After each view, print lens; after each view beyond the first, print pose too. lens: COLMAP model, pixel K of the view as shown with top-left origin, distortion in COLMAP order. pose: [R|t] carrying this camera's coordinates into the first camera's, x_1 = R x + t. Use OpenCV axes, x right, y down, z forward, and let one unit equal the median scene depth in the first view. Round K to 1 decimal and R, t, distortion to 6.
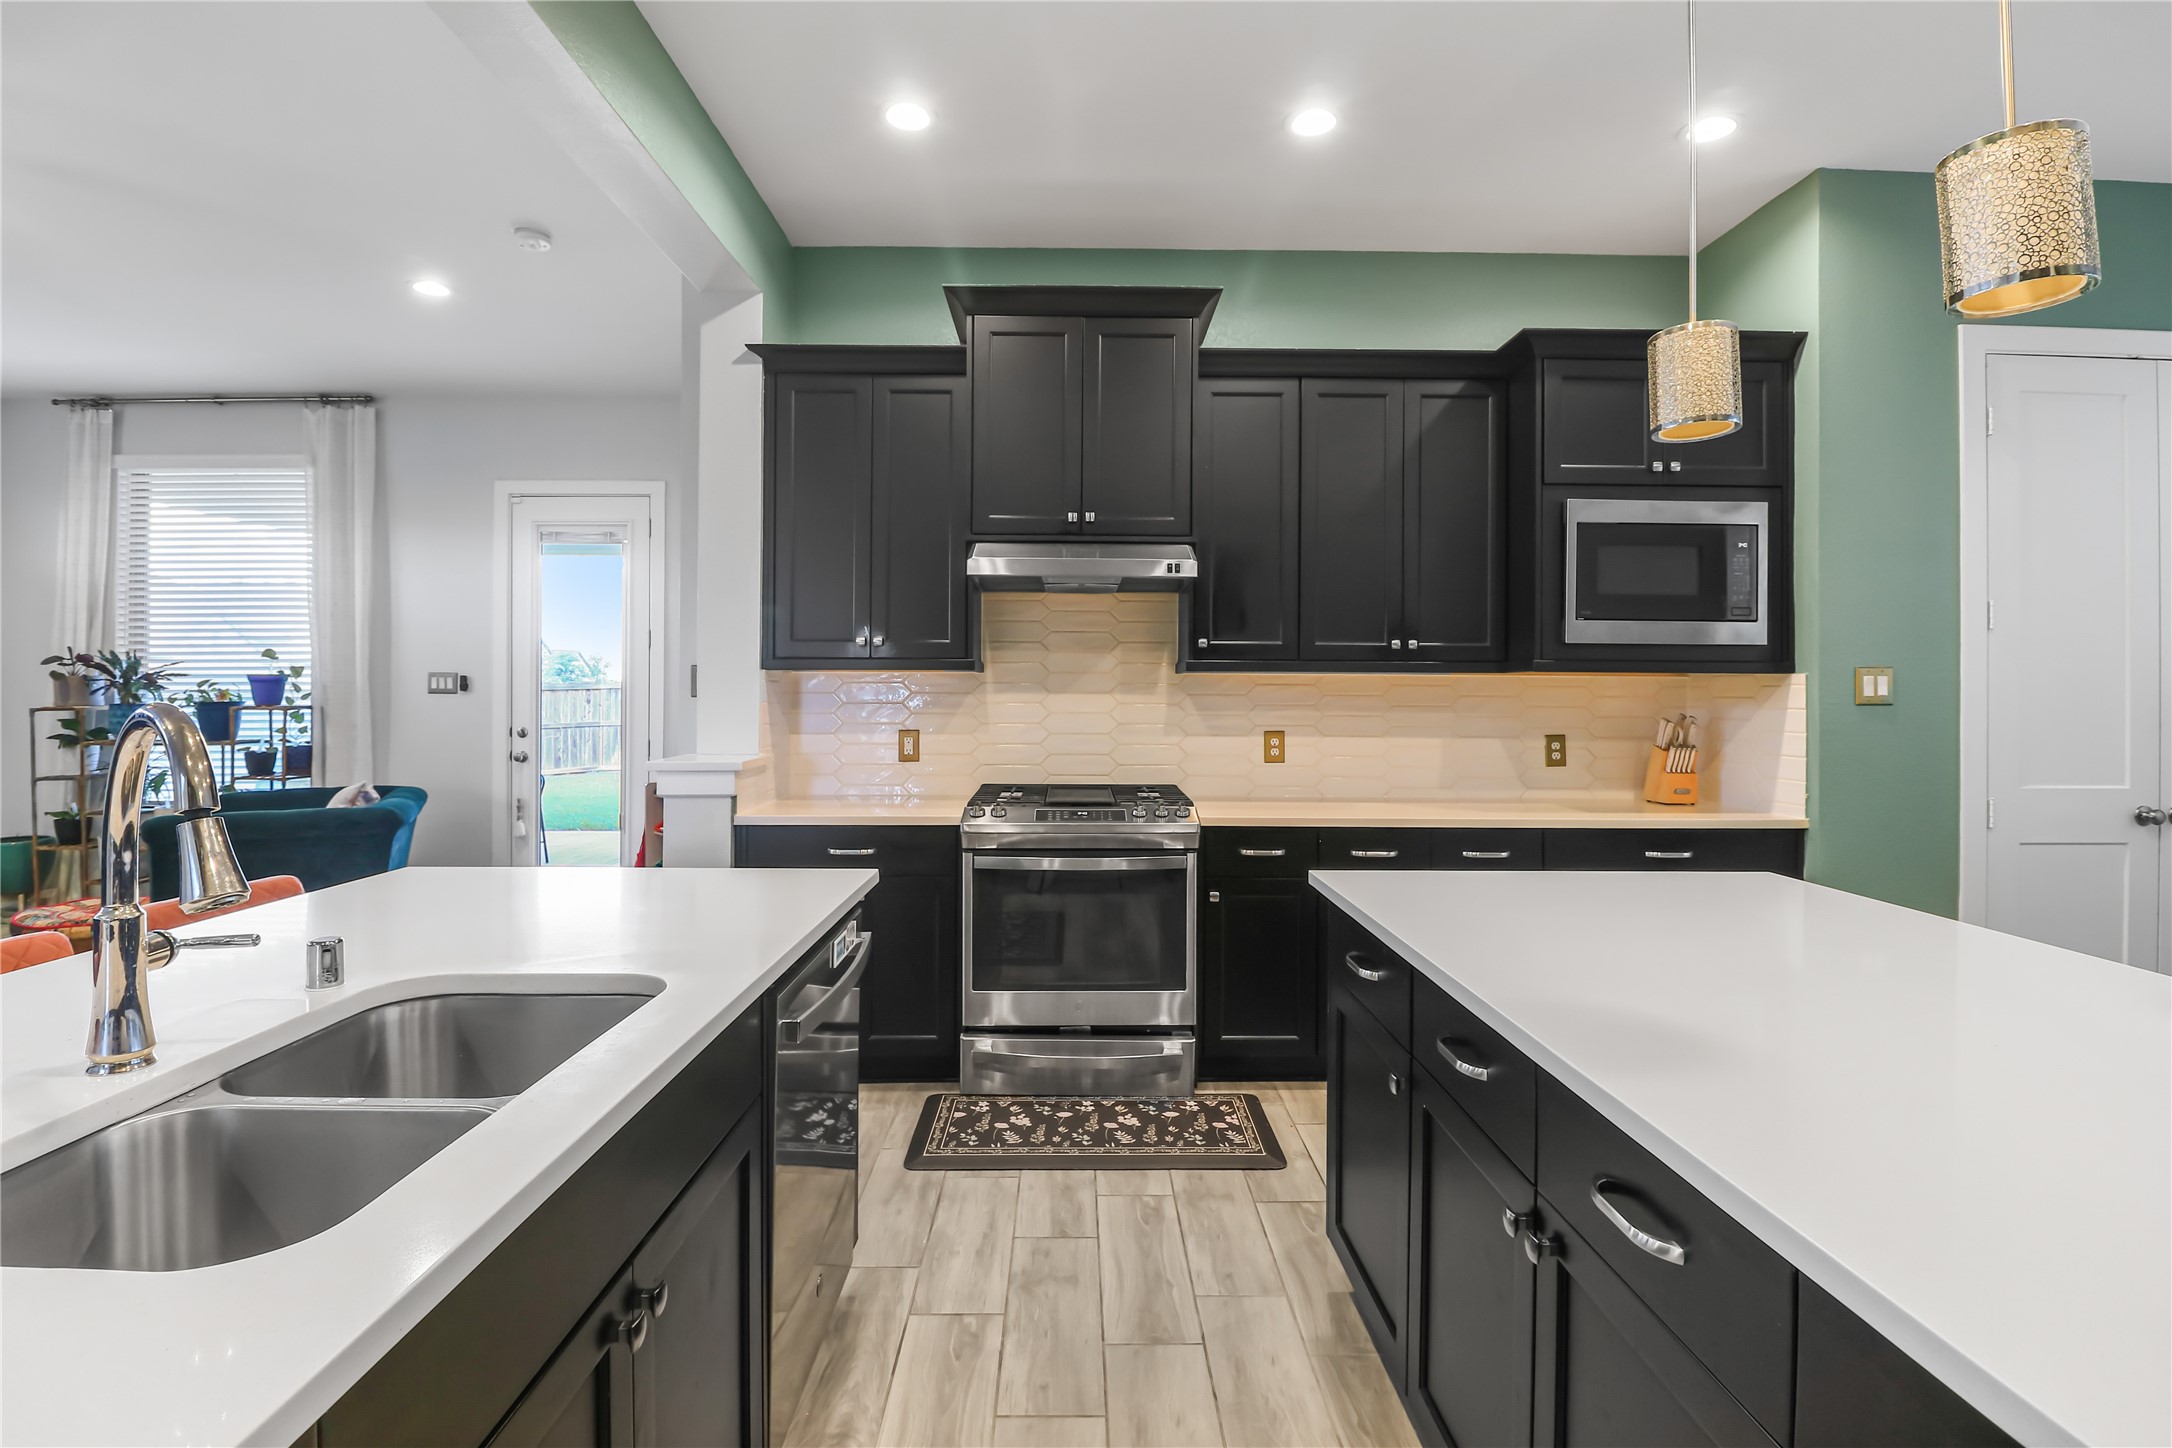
lens RADIAL K [[1010.2, 0, 1083.5], [0, 1010.2, 695.6], [0, 0, 1]] dist [-0.006759, -0.000614]
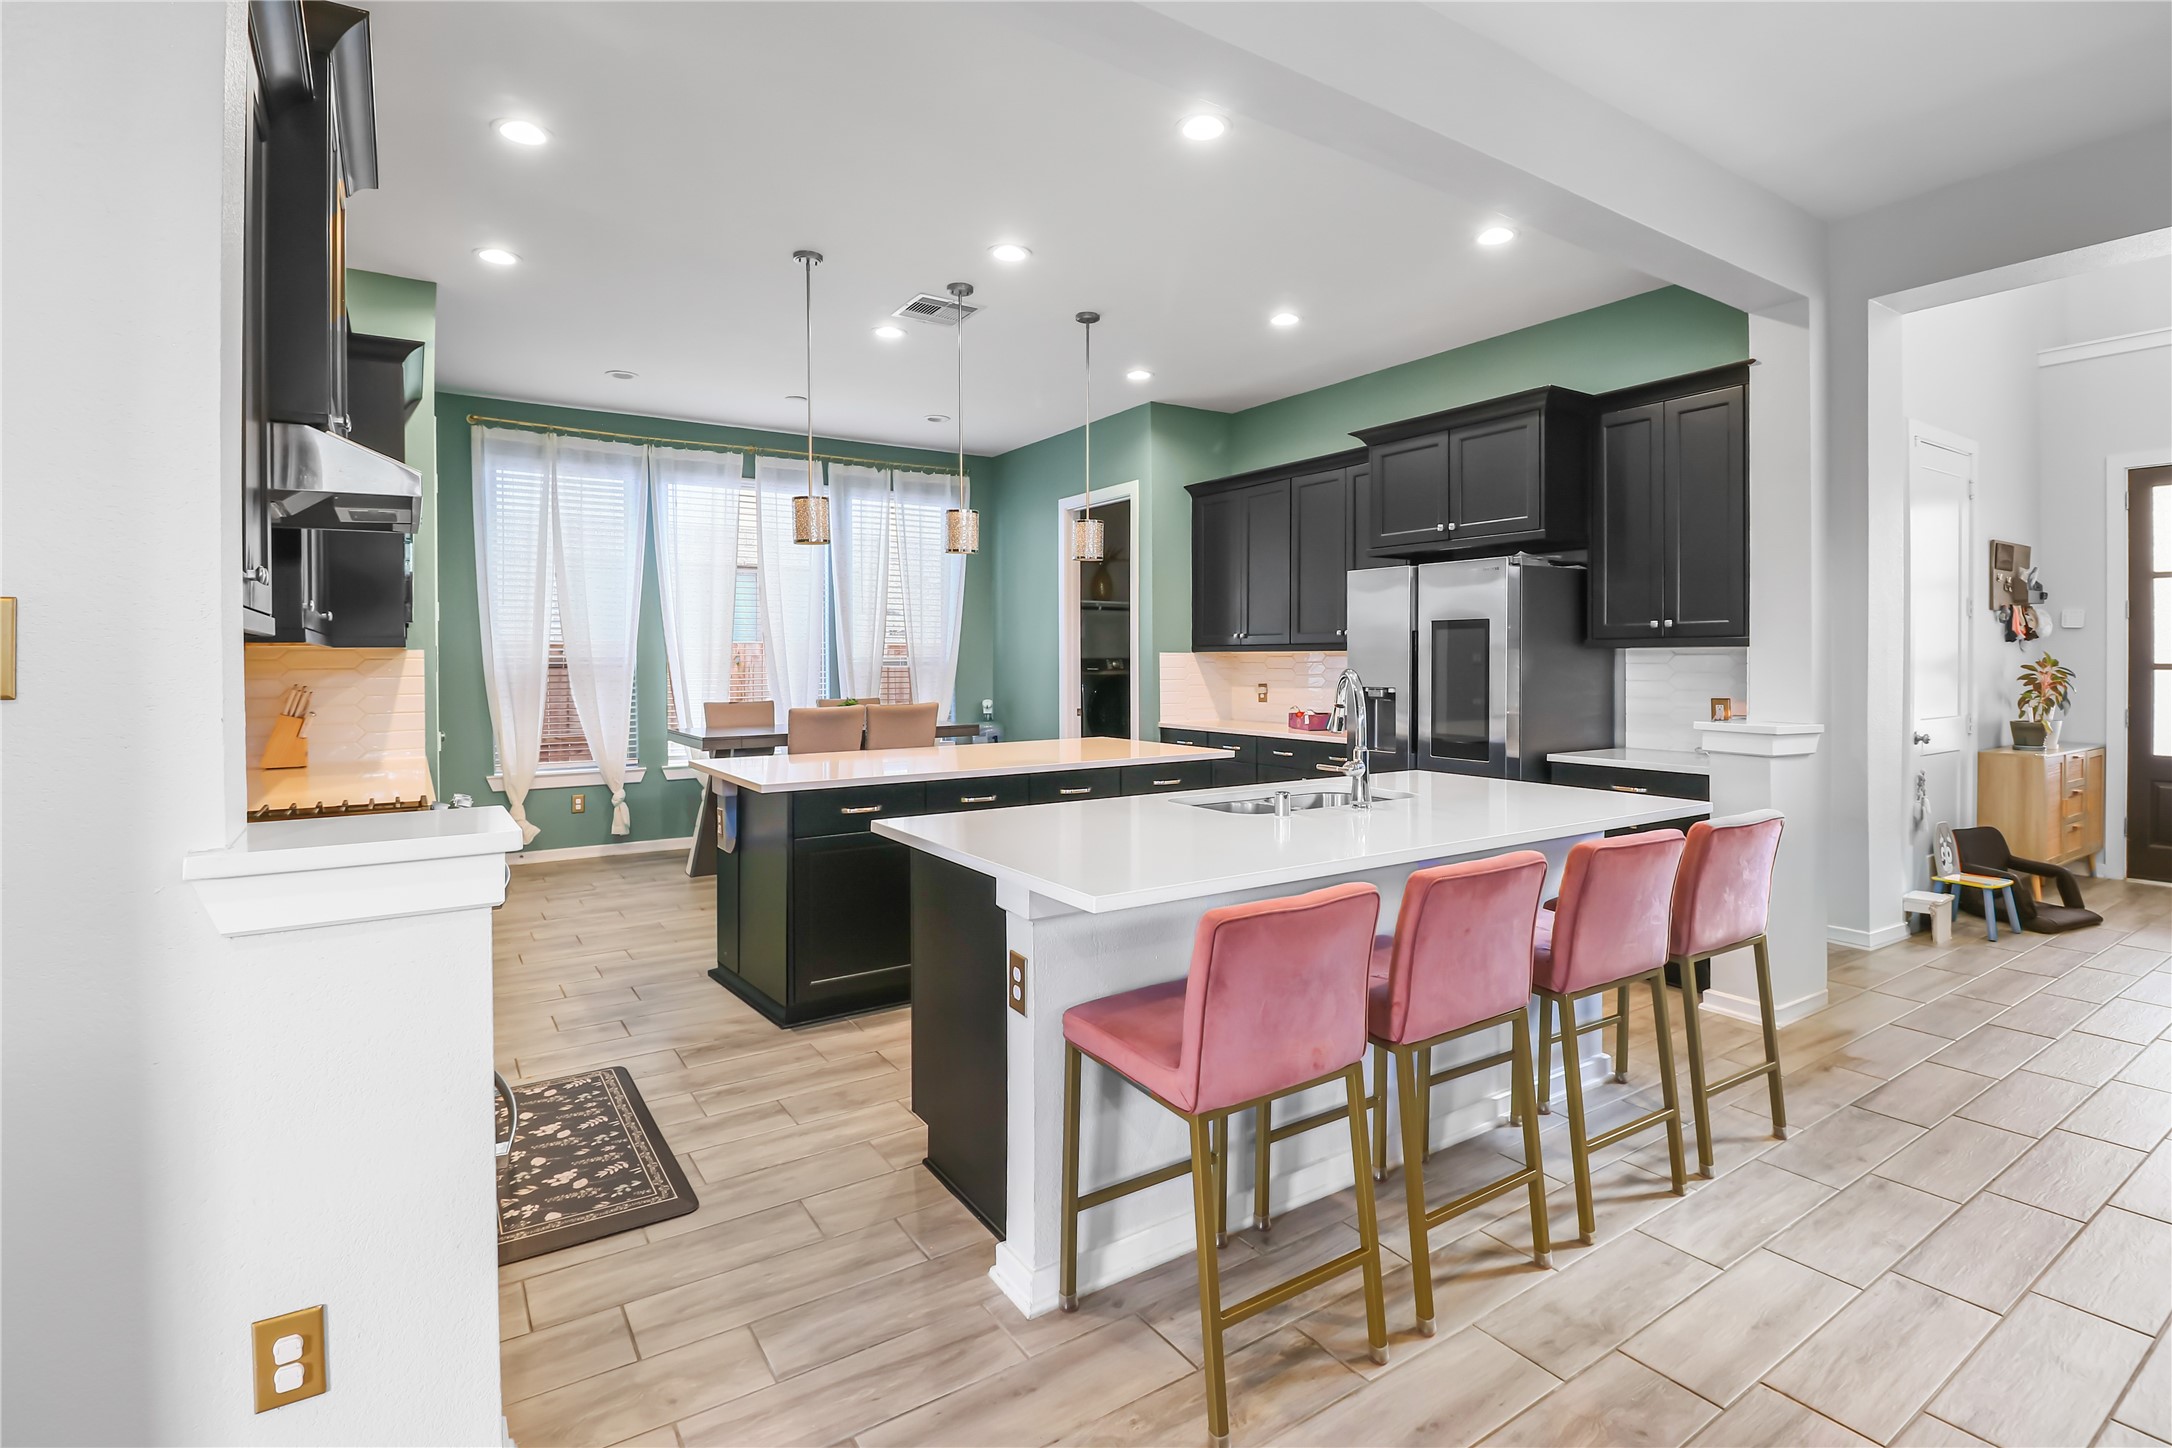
lens RADIAL K [[1039.5, 0, 1089.2], [0, 1039.5, 663.6], [0, 0, 1]] dist [-0.005026, -0.000478]
pose [[-0.542734, -0.009460, 0.839851, -0.883239], [0.000073, 0.999936, 0.011311, -0.018832], [-0.839905, 0.006200, -0.542699, 0.940062]]
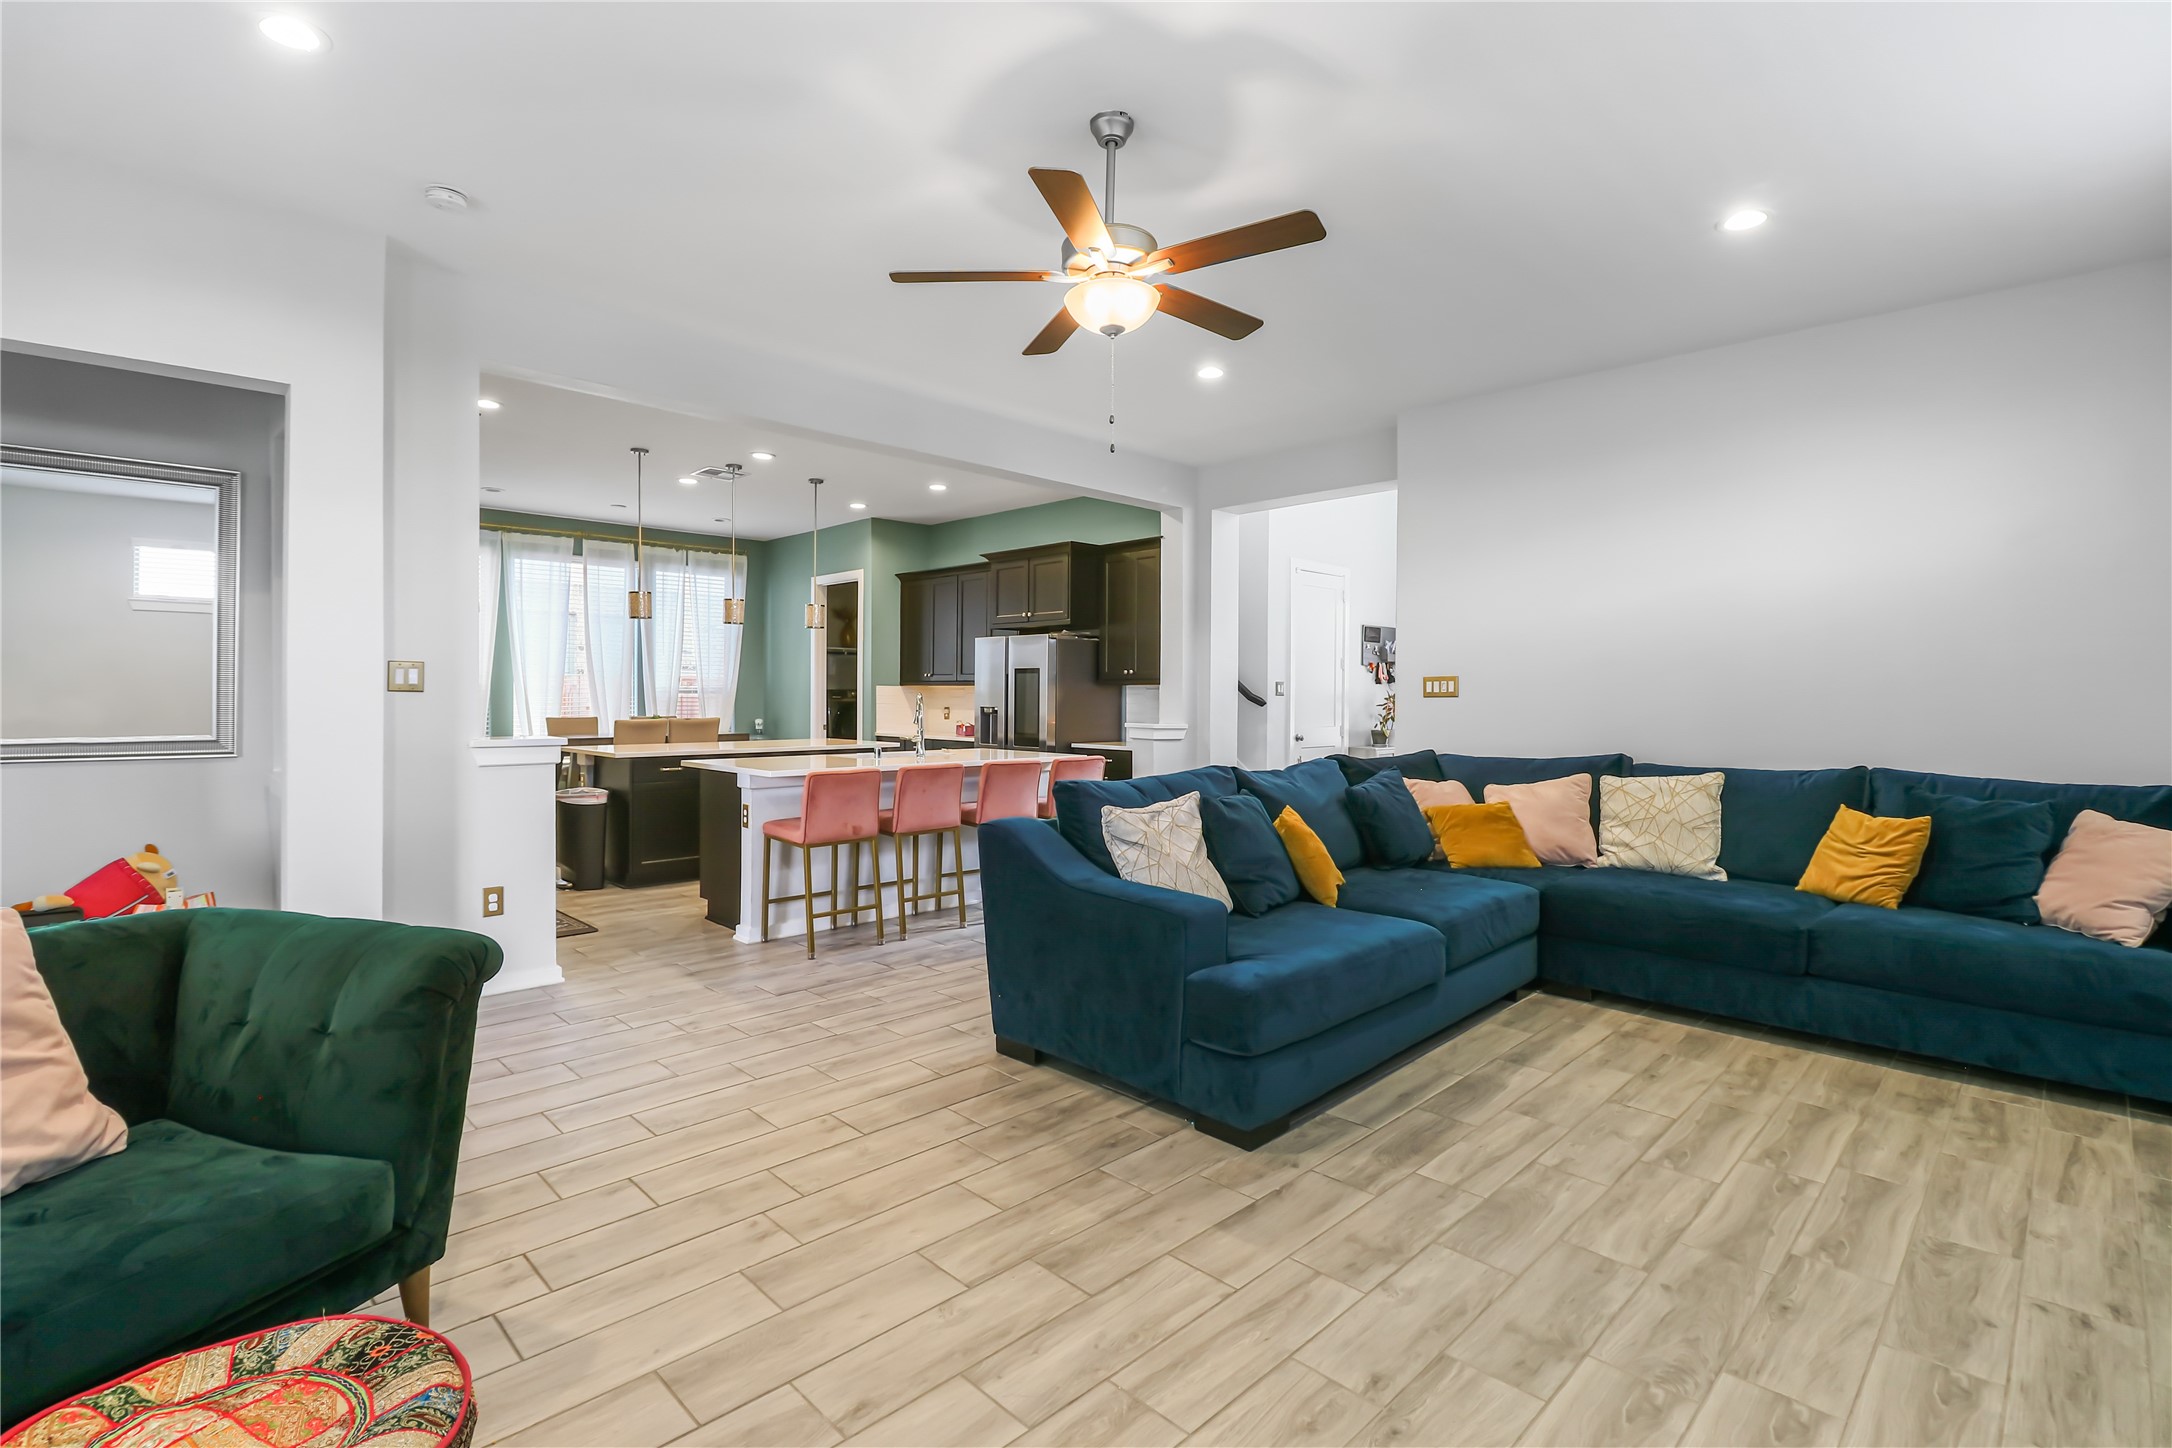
lens RADIAL K [[1010.2, 0, 1083.5], [0, 1010.2, 695.6], [0, 0, 1]] dist [-0.006759, -0.000614]
pose [[-0.694103, -0.011737, 0.719780, -1.746575], [-0.010288, 0.999927, 0.006384, -0.013397], [-0.719802, -0.002974, -0.694173, 1.311277]]
